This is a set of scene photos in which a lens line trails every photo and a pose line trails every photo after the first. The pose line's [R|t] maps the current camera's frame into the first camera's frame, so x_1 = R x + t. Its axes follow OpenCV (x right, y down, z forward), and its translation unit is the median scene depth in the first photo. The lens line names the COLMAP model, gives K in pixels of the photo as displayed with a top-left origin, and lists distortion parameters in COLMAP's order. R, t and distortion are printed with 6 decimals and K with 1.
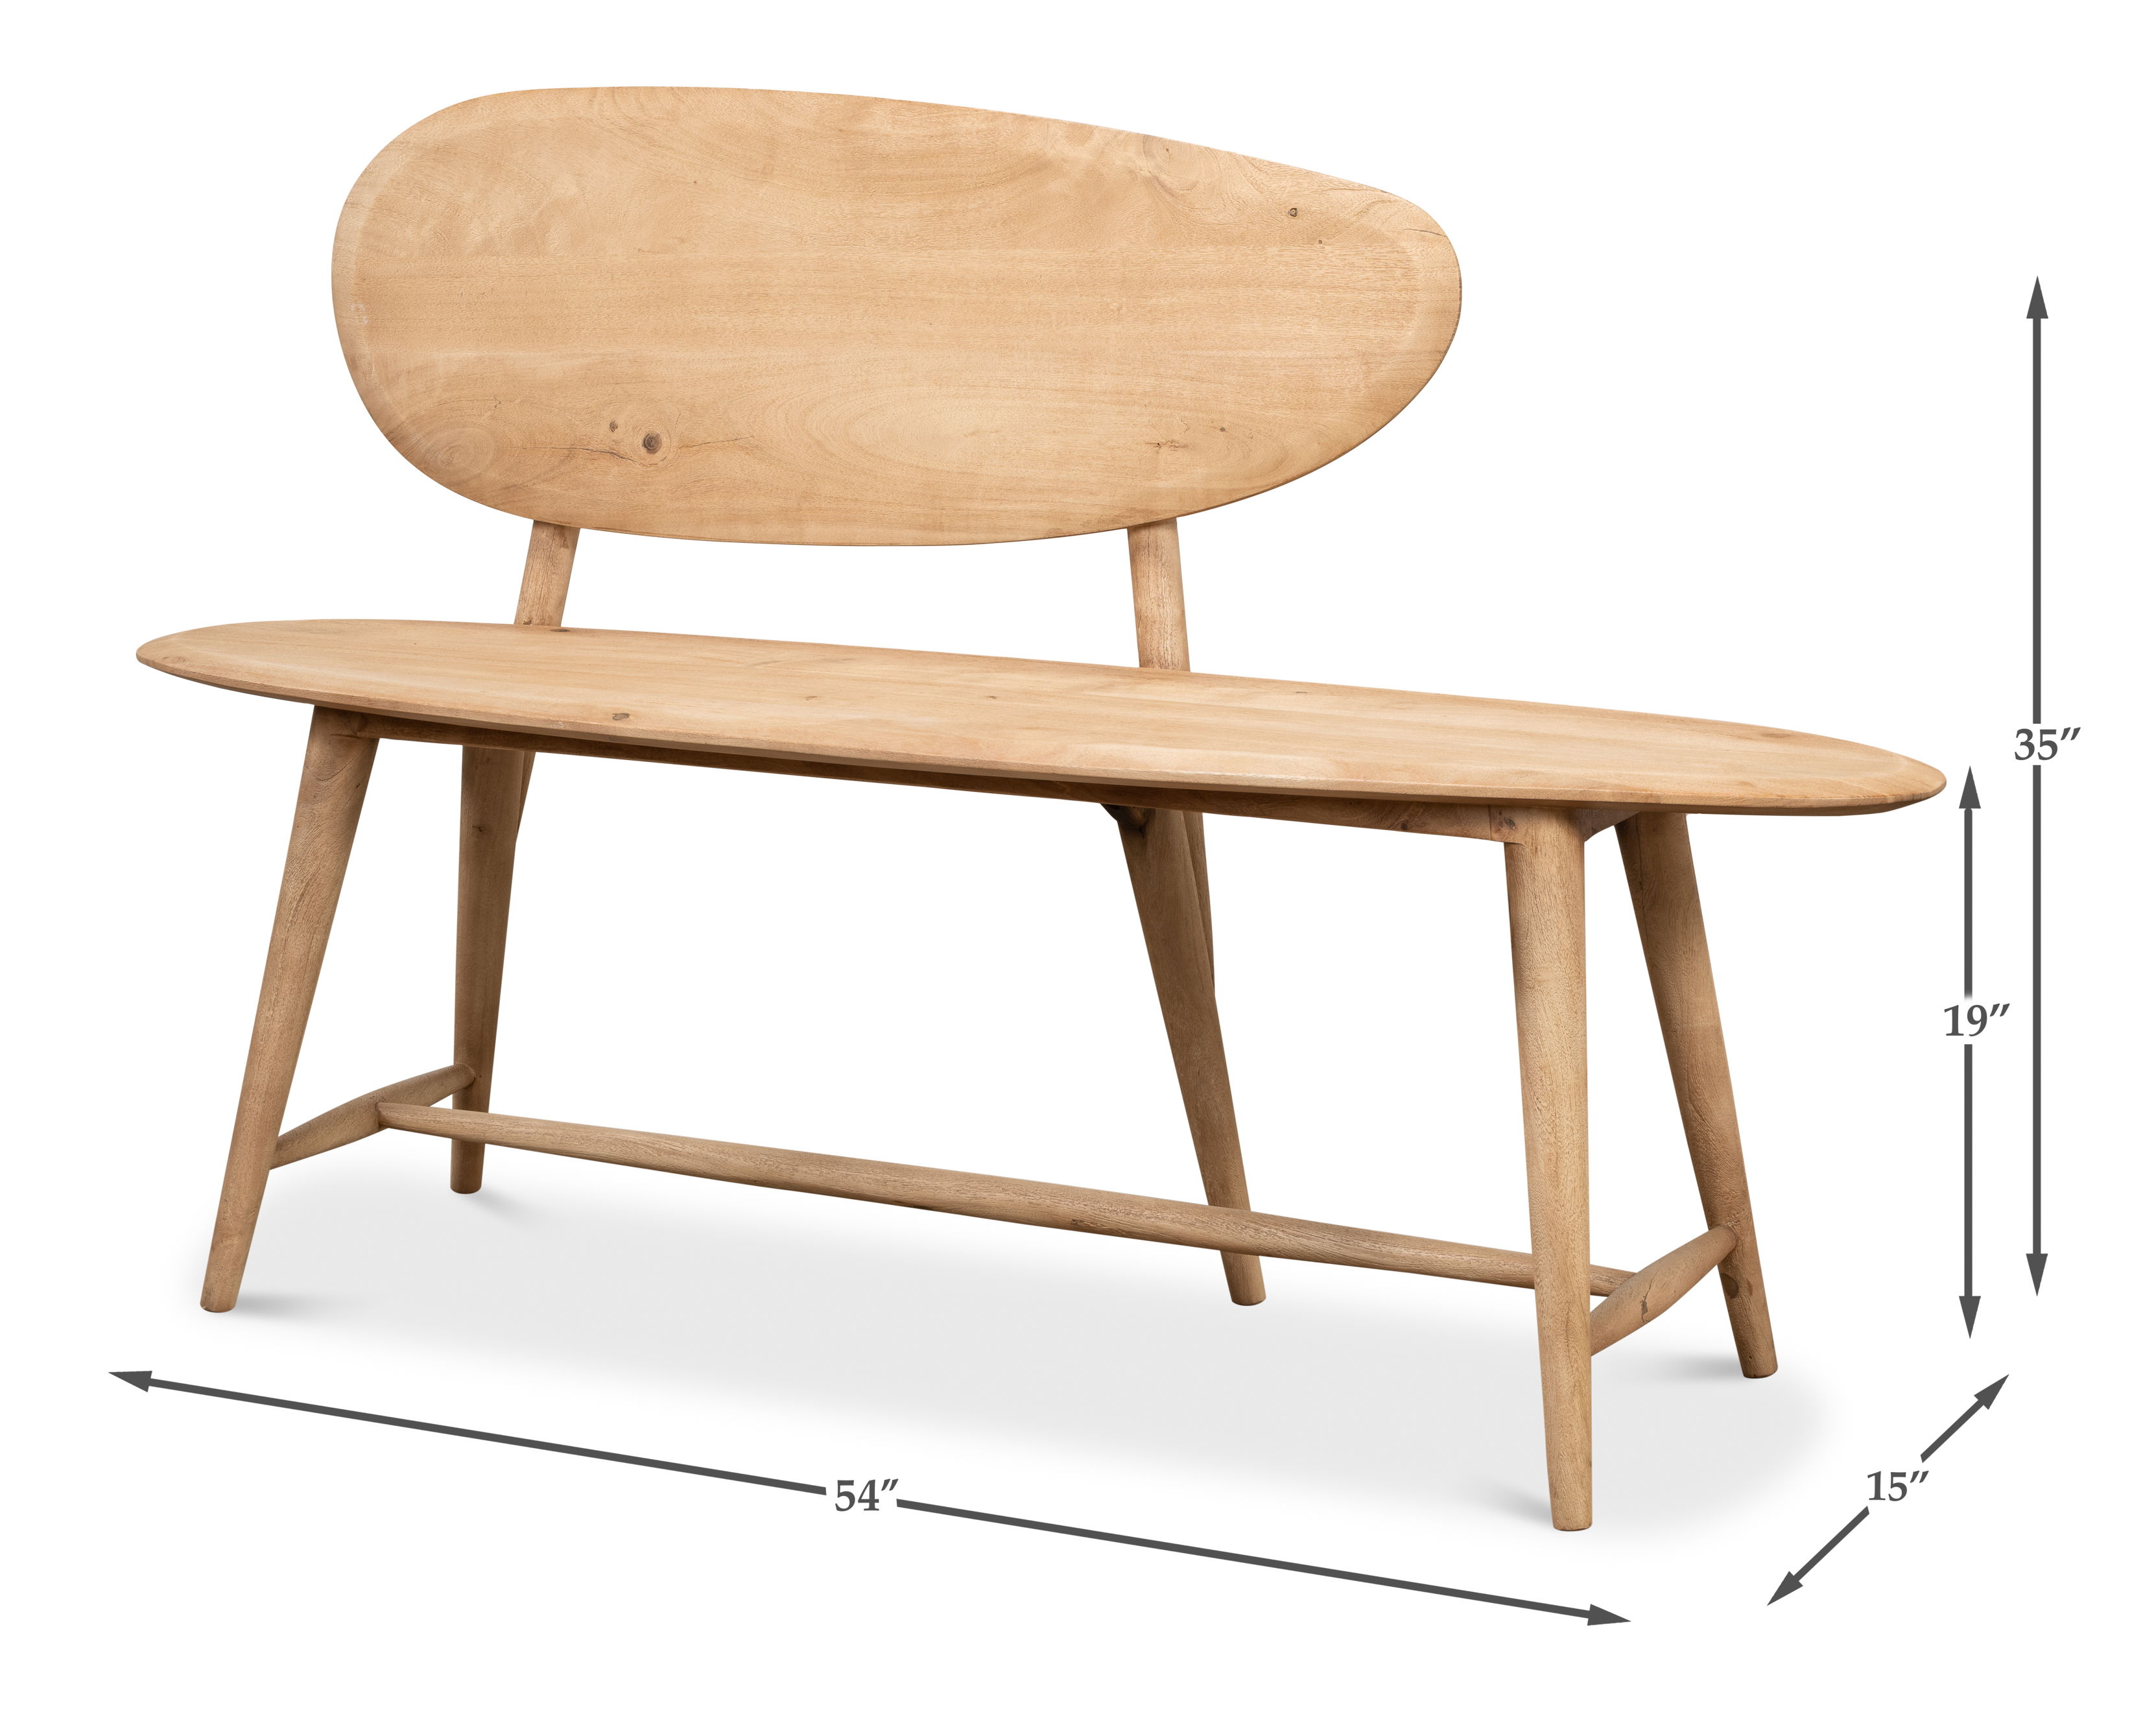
lens RADIAL K [[4548.7, 0, 971.4], [0, 4548.7, 723.4], [0, 0, 1]] dist [-0.003899, 0.000000]
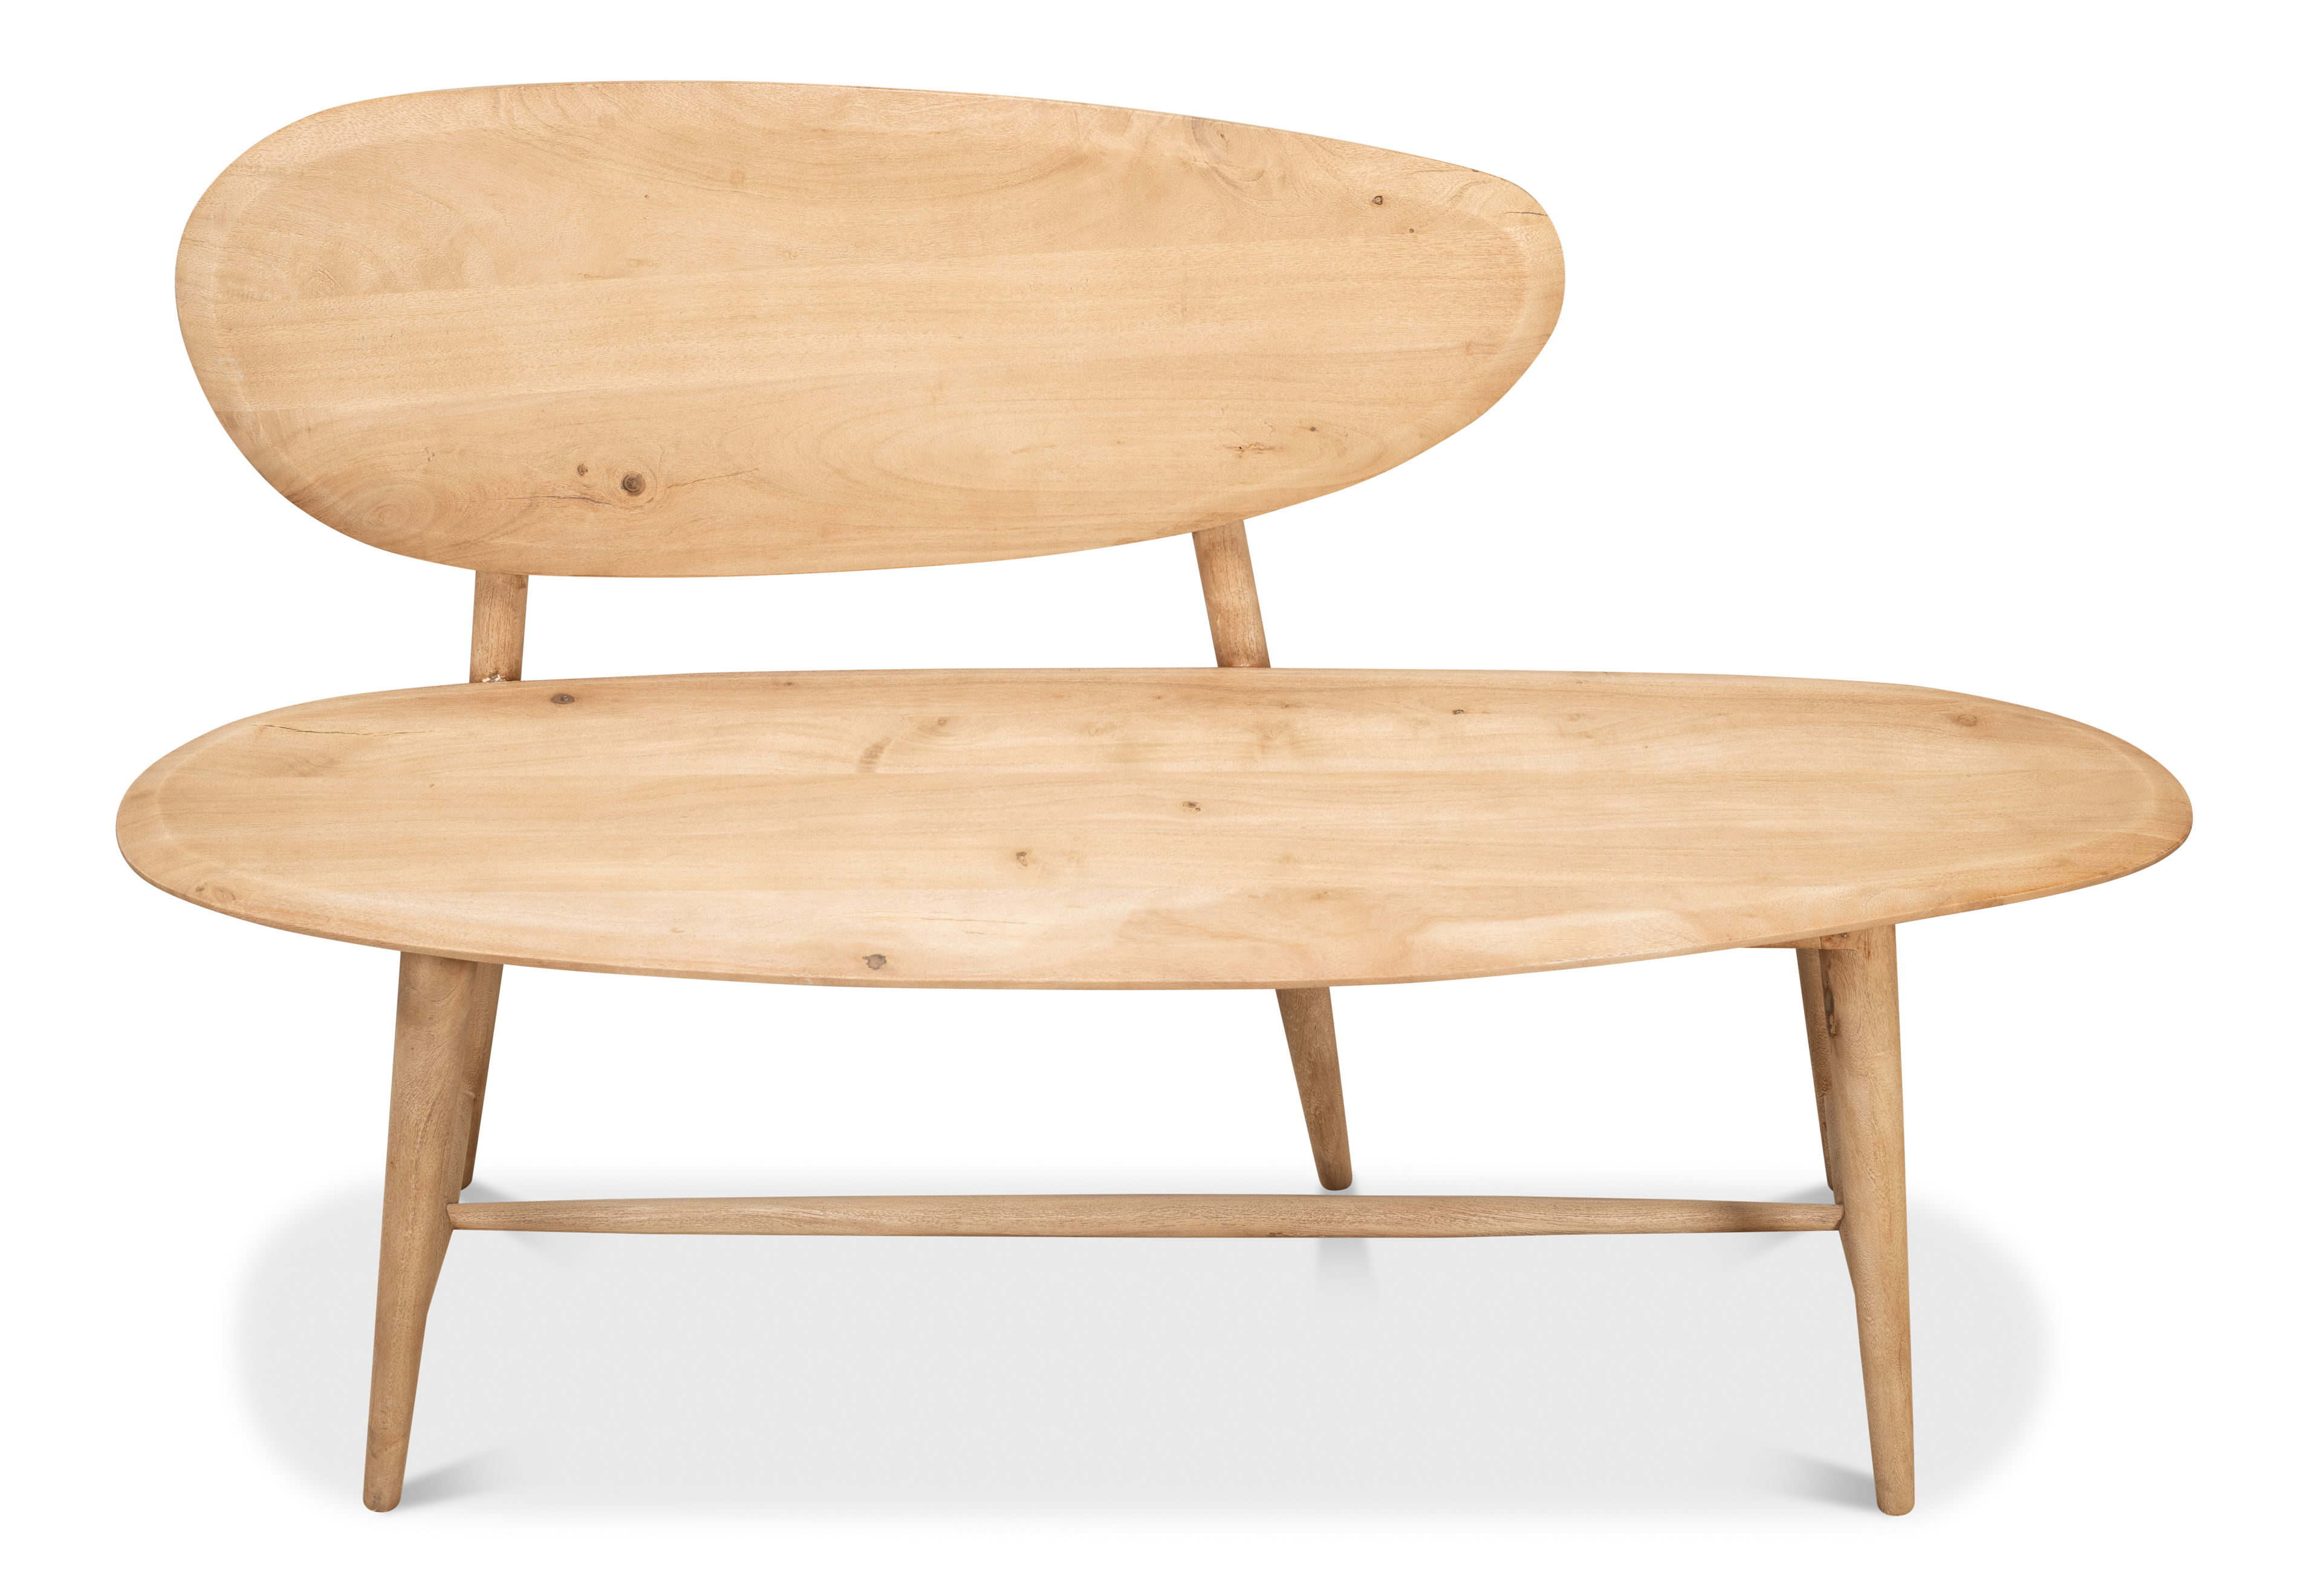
lens RADIAL K [[3636.9, 0, 1120.5], [0, 3636.9, 746.7], [0, 0, 1]] dist [0.005198, 0.000000]
pose [[0.903546, -0.232849, 0.359702, -0.261872], [0.084604, 0.919884, 0.382956, -0.289933], [-0.420055, -0.315586, 0.850858, 0.346098]]
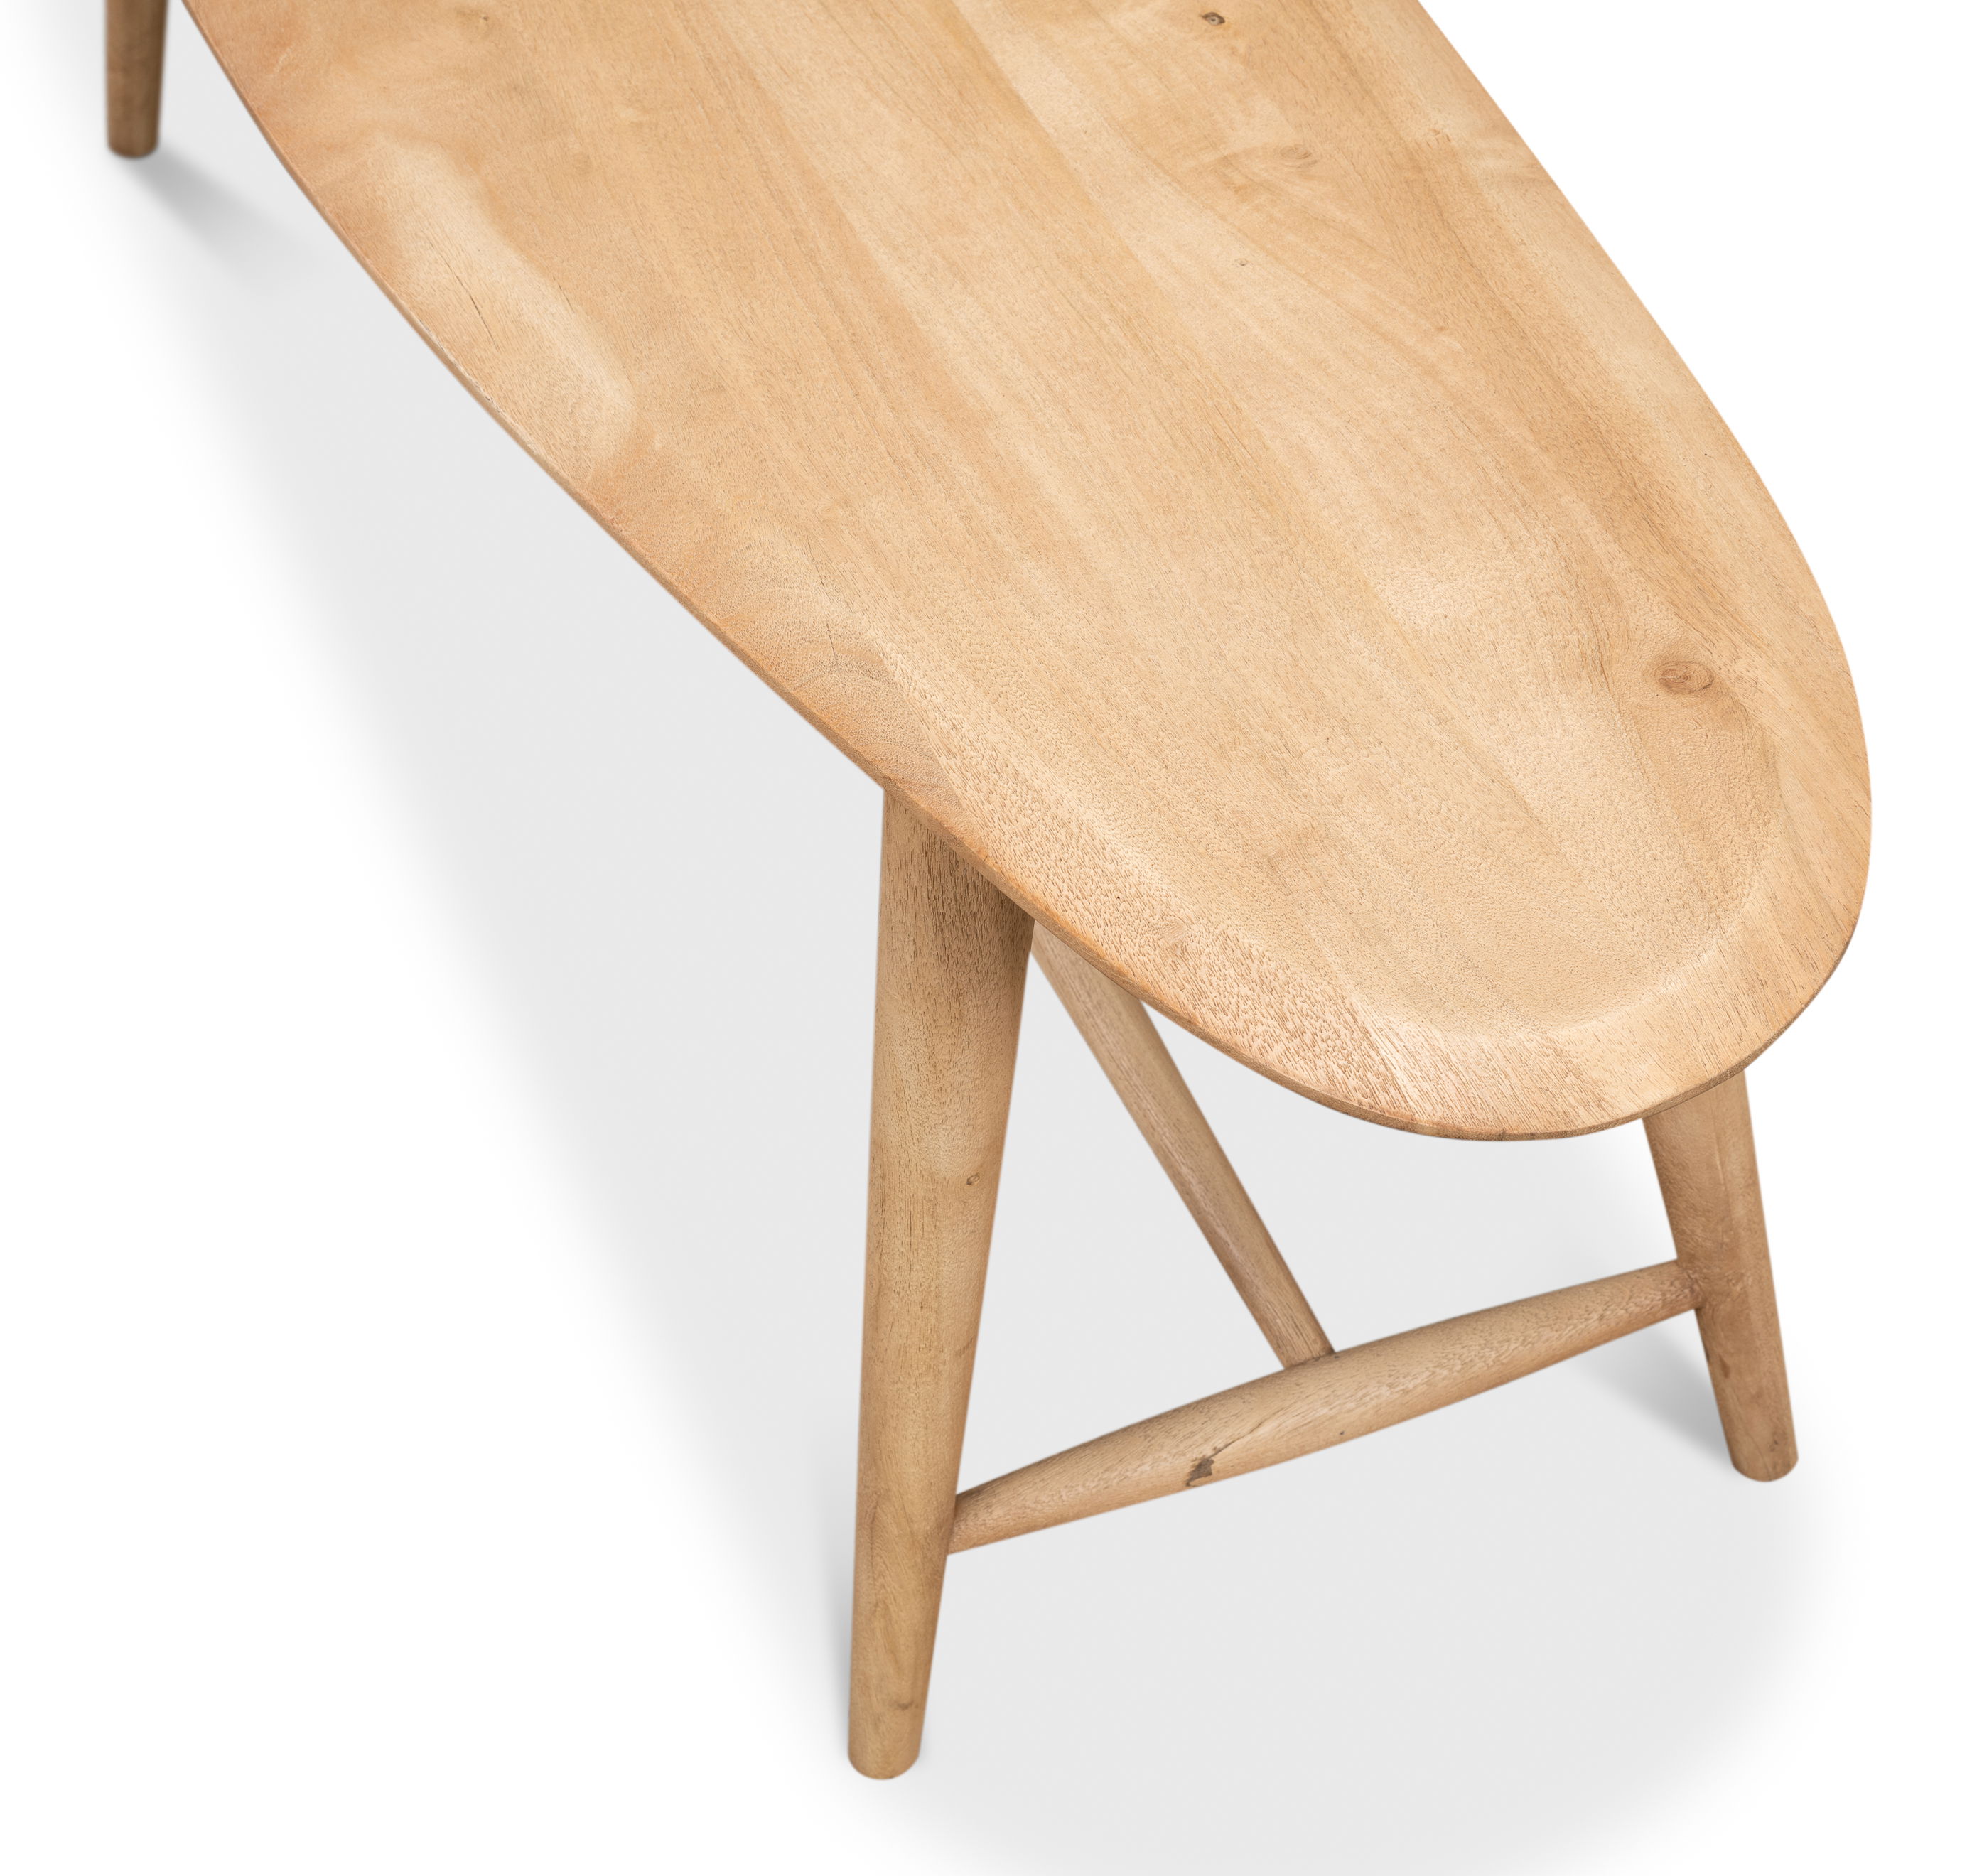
lens RADIAL K [[4139.0, 0, 1209.0], [0, 4139.0, 914.0], [0, 0, 1]] dist [0.014490, 0.000000]
pose [[0.773027, 0.466416, -0.429982, 0.290021], [-0.111564, 0.767198, 0.631634, -0.200683], [0.624485, -0.440299, 0.645100, 0.641639]]
